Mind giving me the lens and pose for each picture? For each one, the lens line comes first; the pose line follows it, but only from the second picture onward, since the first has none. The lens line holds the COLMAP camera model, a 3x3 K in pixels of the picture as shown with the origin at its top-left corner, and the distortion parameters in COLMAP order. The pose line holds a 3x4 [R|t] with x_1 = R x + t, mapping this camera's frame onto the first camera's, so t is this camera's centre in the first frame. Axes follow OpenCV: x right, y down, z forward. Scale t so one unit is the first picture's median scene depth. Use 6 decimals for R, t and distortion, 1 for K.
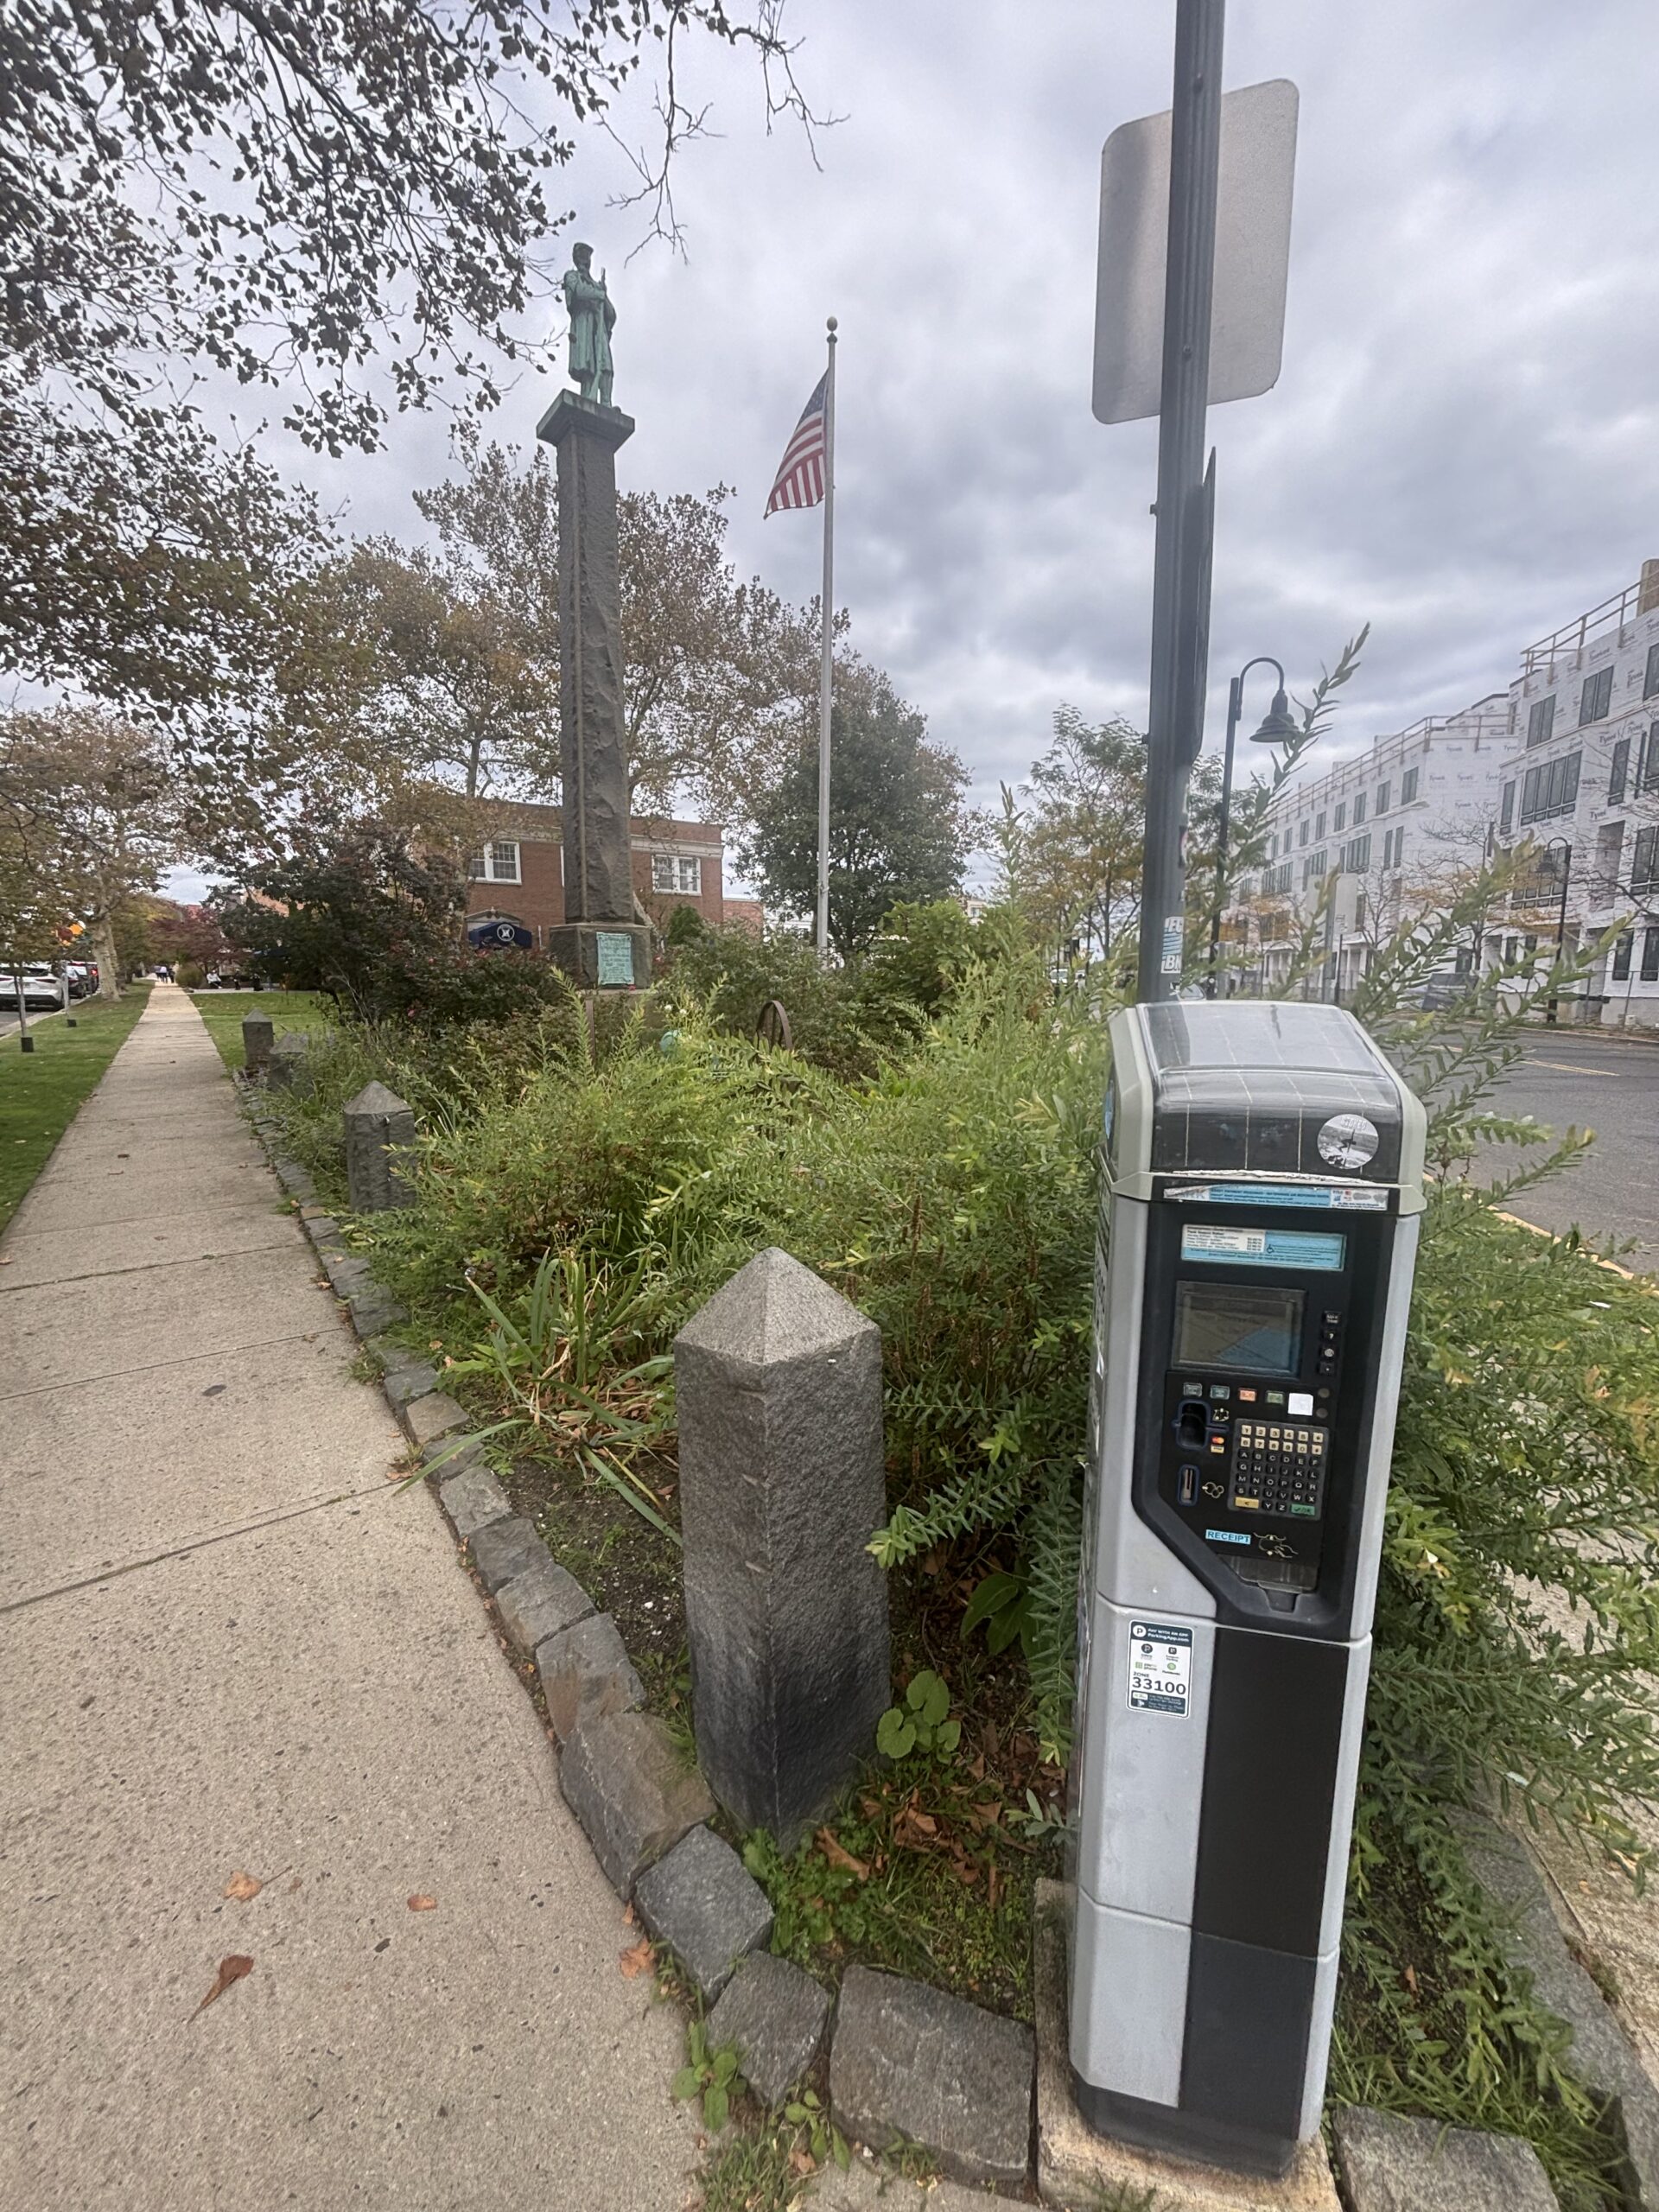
lens RADIAL K [[875.6, 0, 829.5], [0, 875.6, 1106.0], [0, 0, 1]] dist [0.007325, 0.000179]
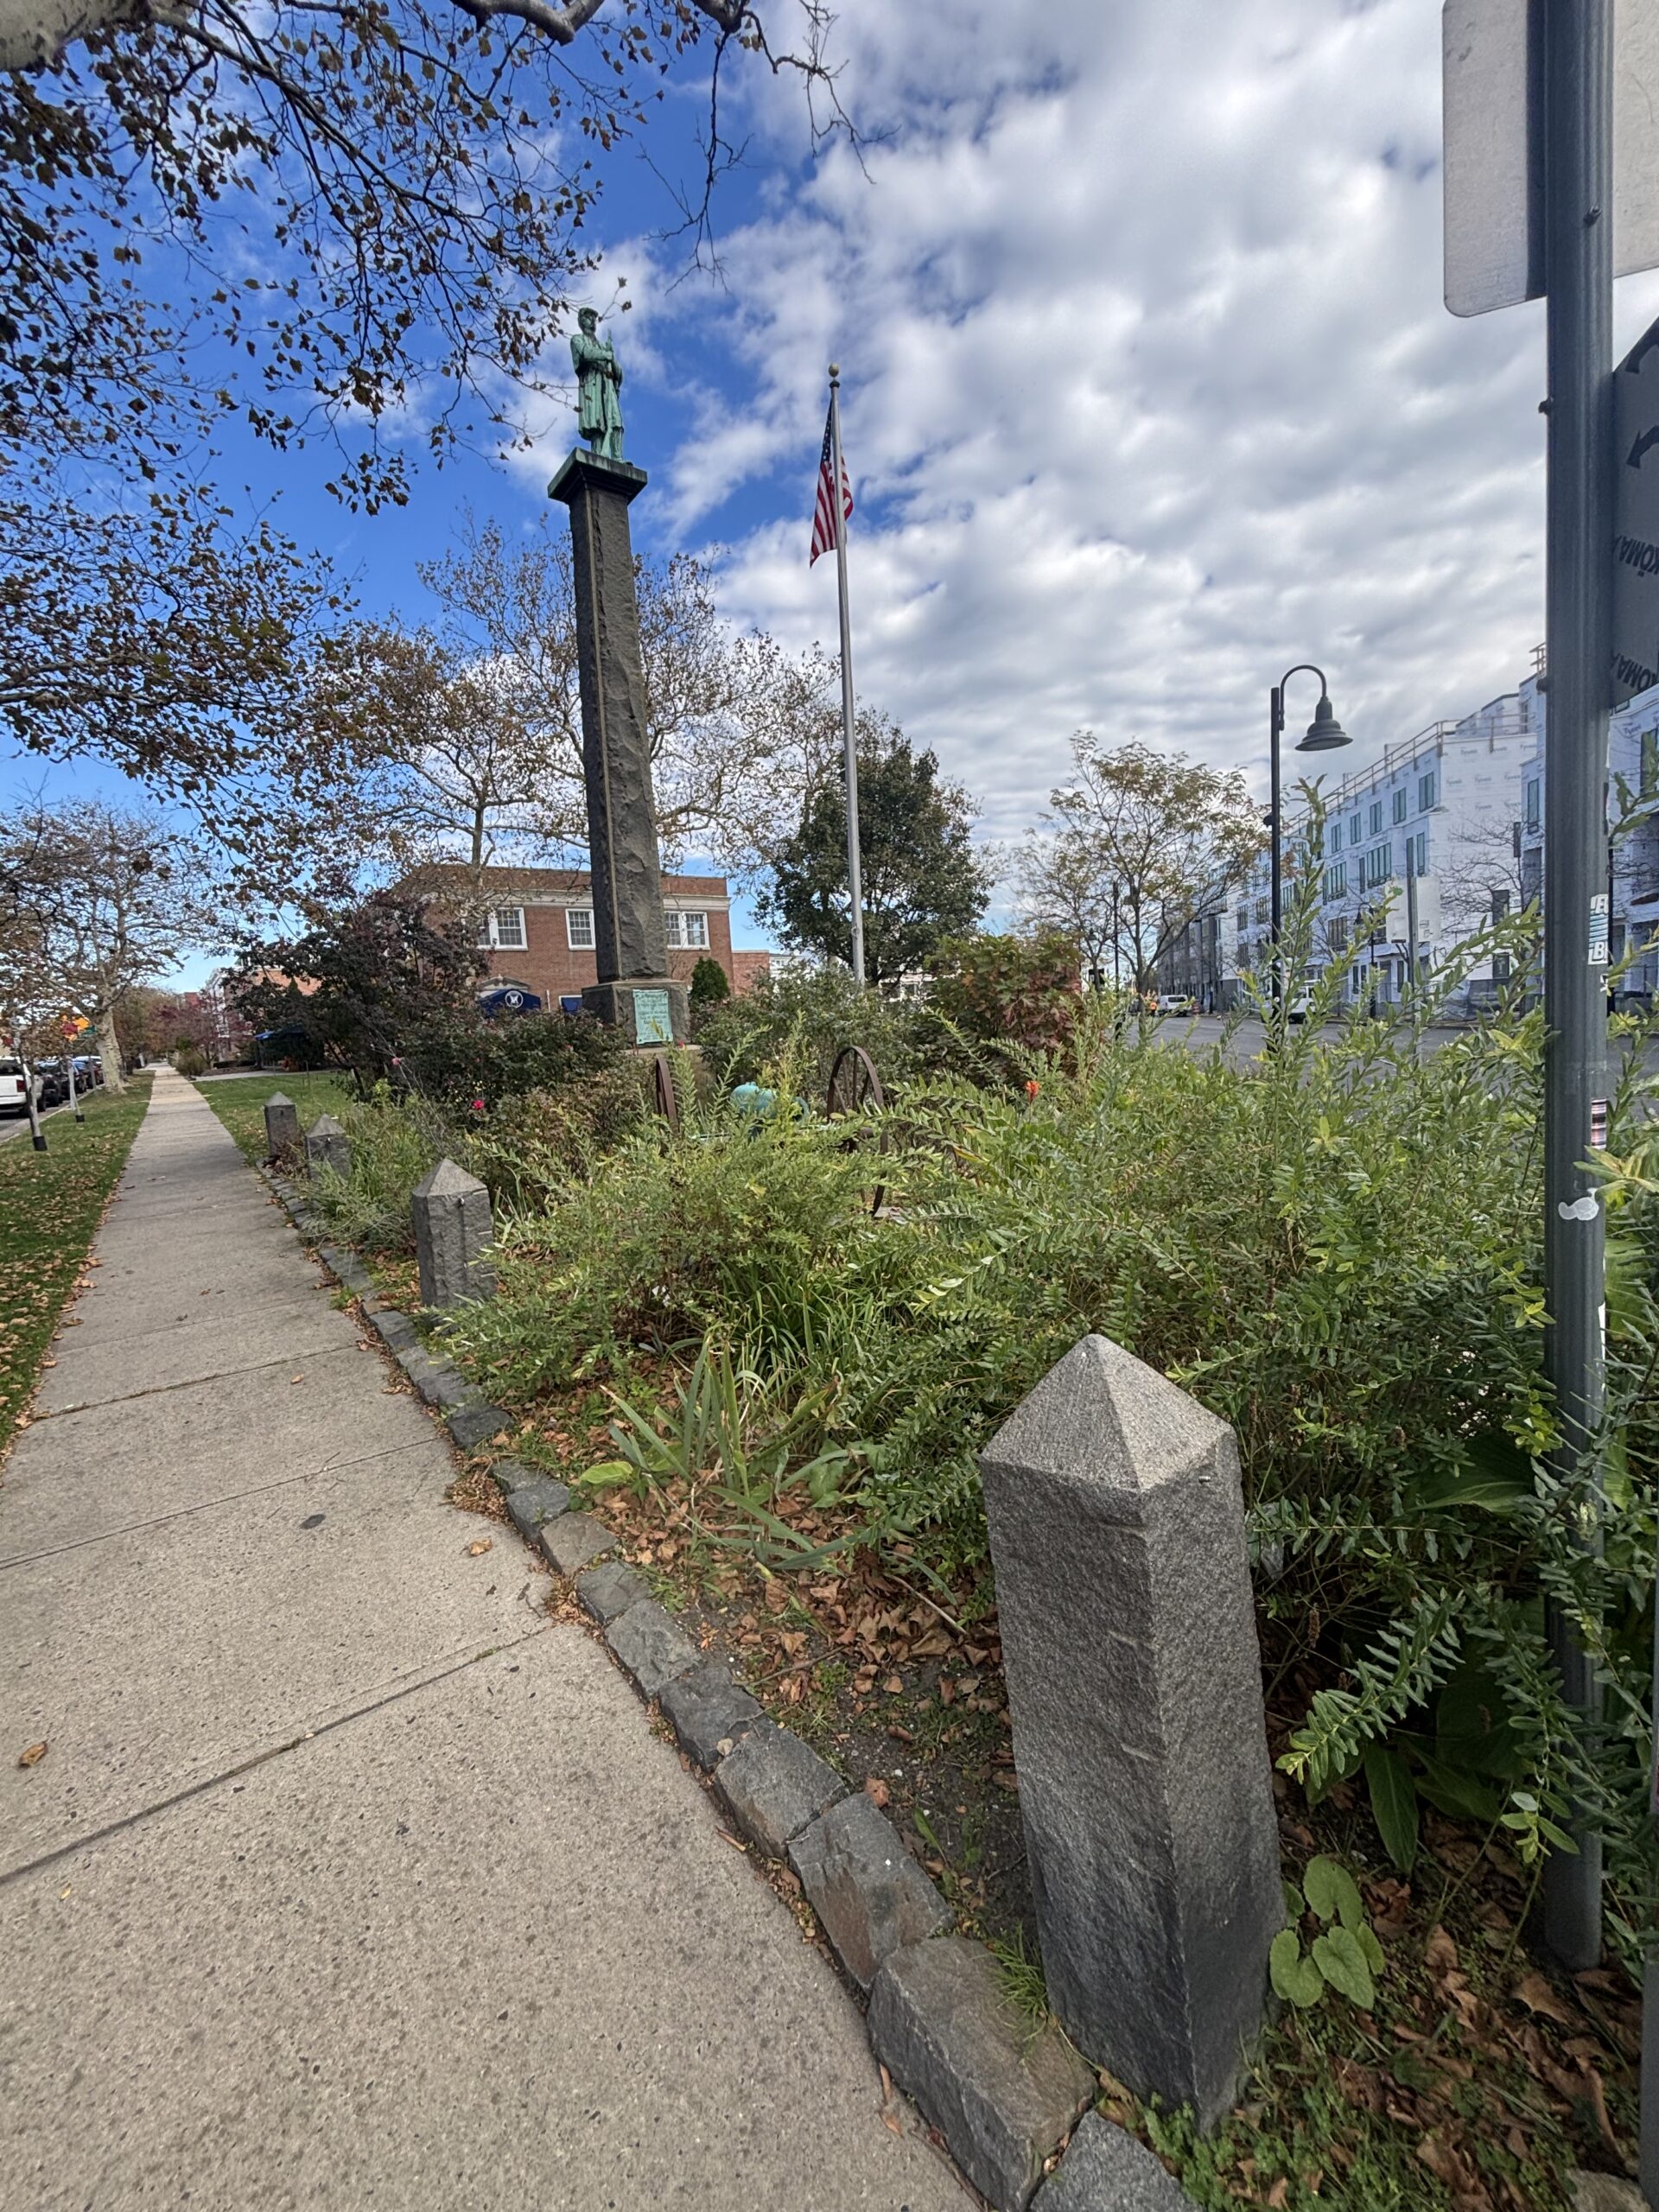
lens RADIAL K [[901.2, 0, 831.6], [0, 901.2, 1109.6], [0, 0, 1]] dist [0.009085, -0.001342]
pose [[0.998006, -0.062253, -0.010382, -0.207165], [0.061630, 0.996734, -0.052190, -0.012174], [0.013597, 0.051446, 0.998583, 0.113086]]
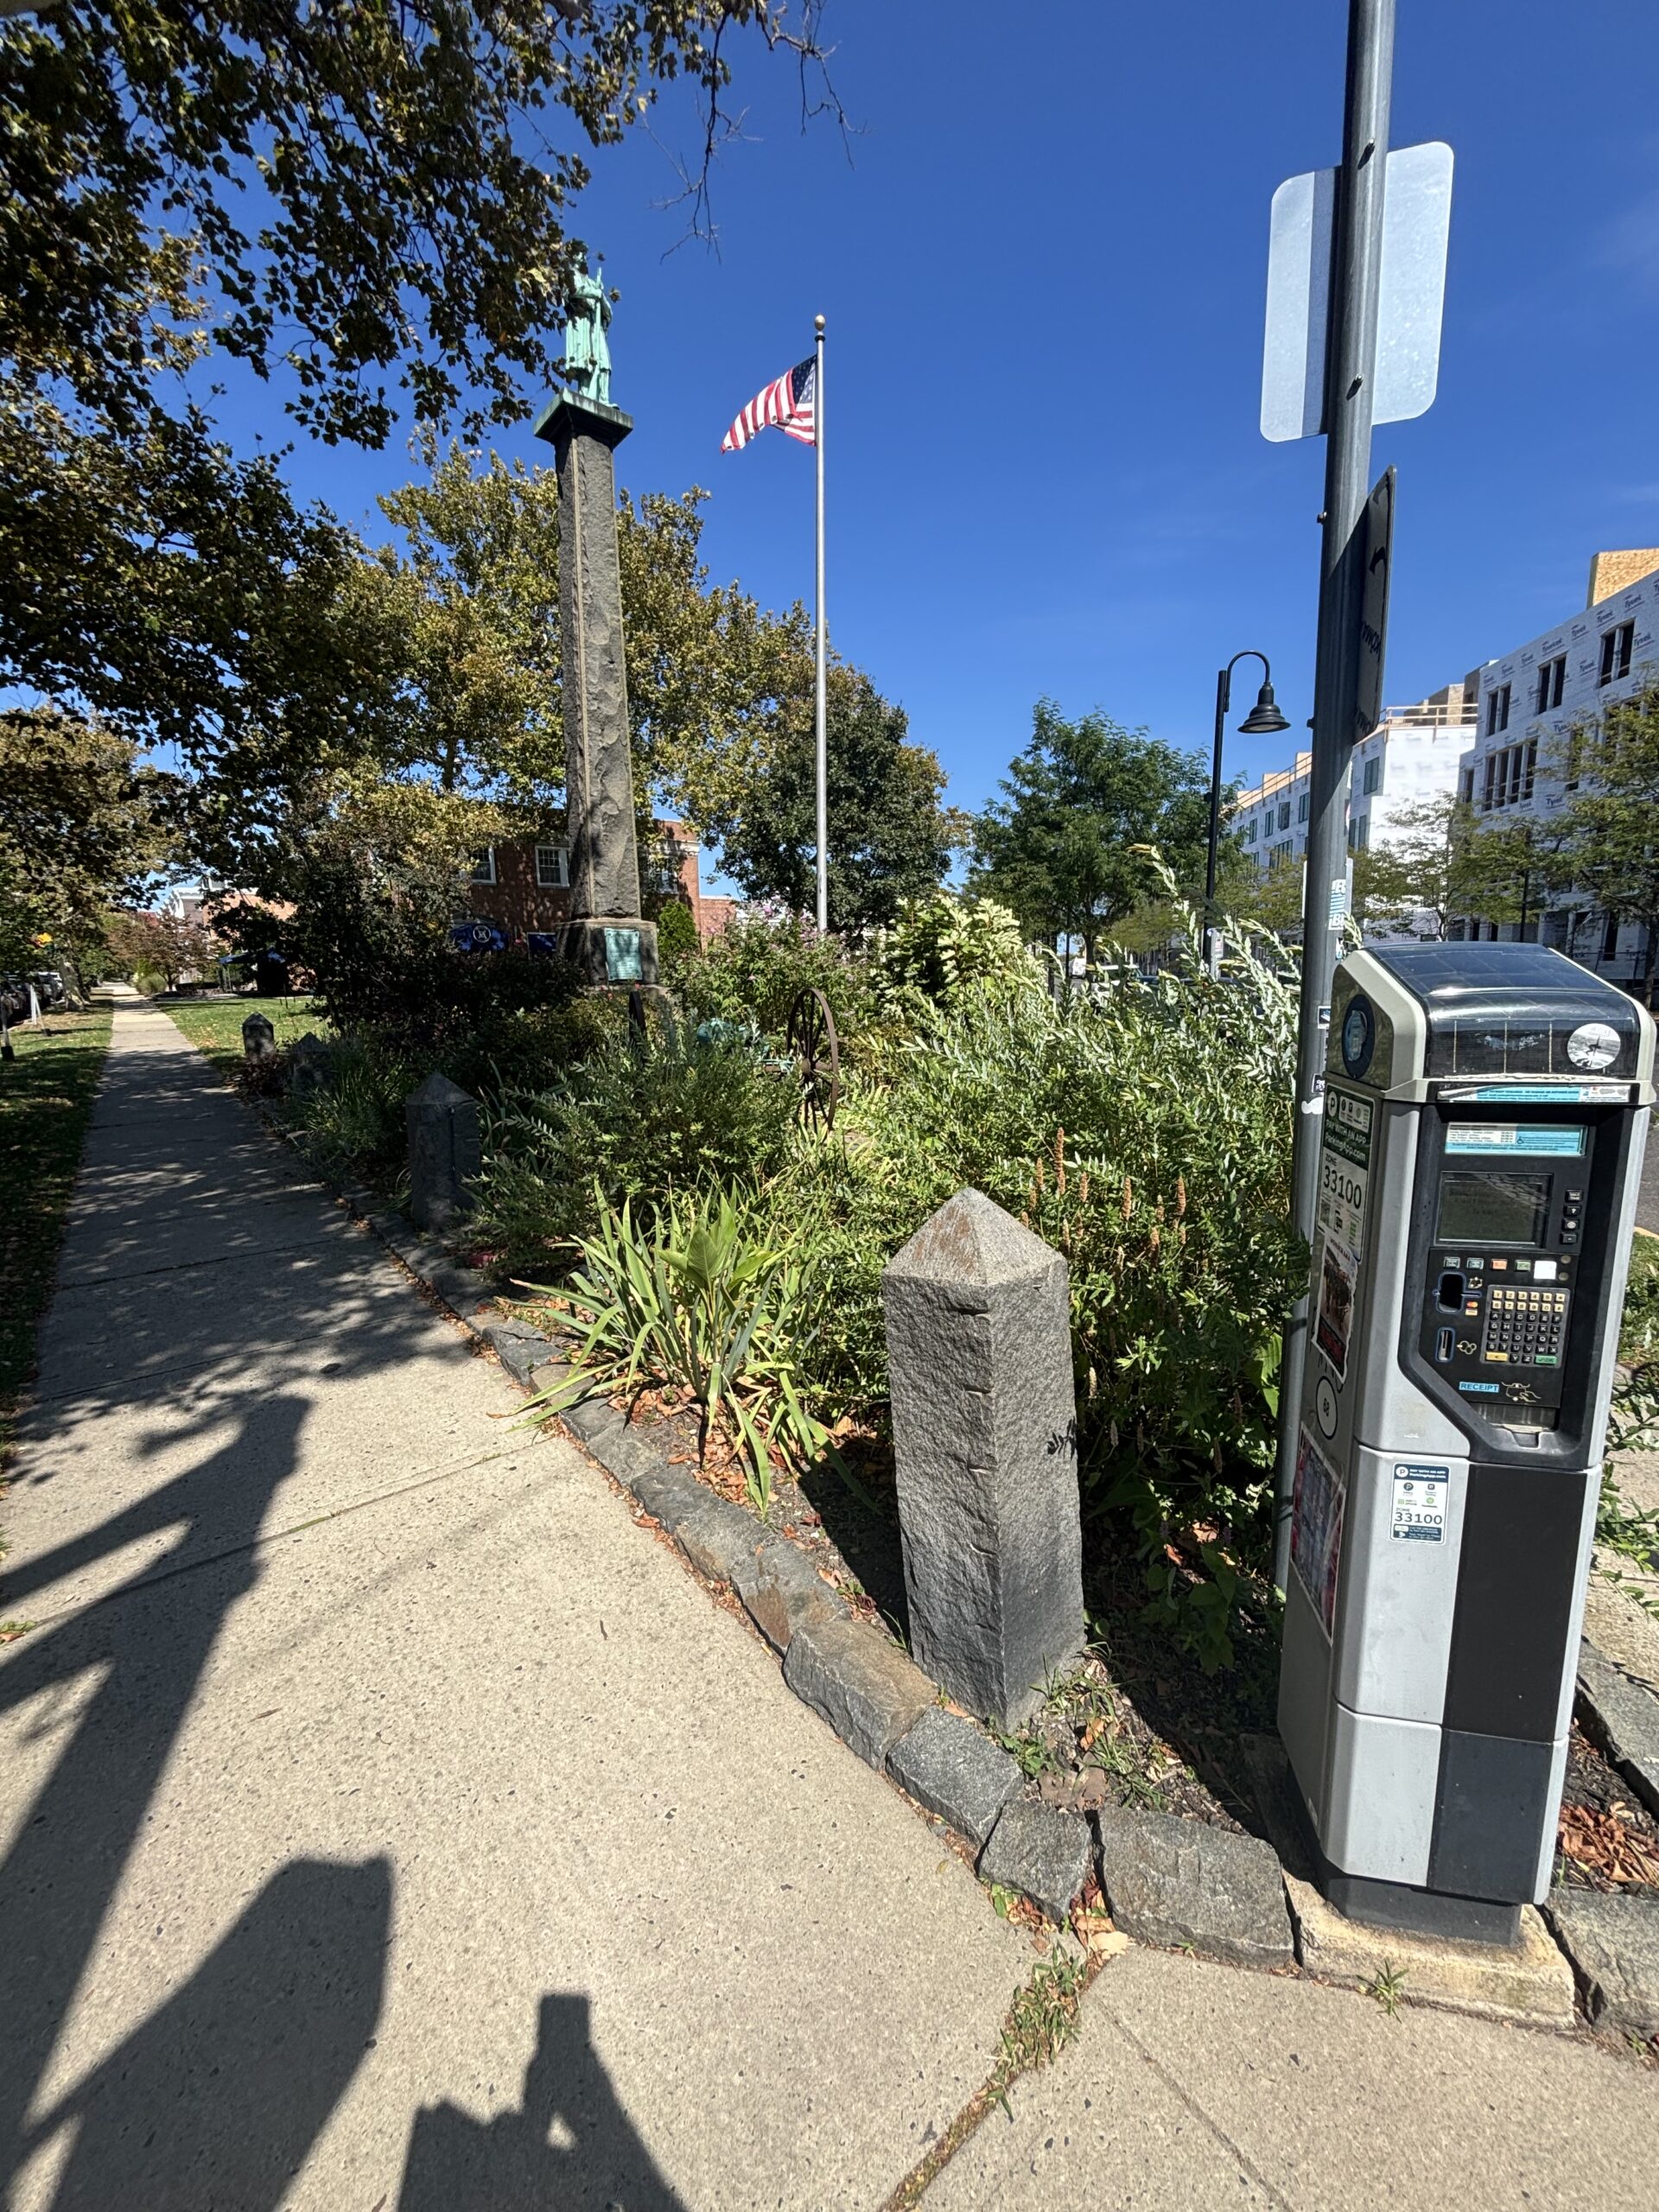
lens RADIAL K [[878.6, 0, 828.2], [0, 878.6, 1099.7], [0, 0, 1]] dist [0.006175, 0.000332]
pose [[0.999281, -0.023328, 0.029903, -0.198591], [0.023440, 0.999719, -0.003408, 0.036546], [-0.029816, 0.004106, 0.999547, -0.074804]]
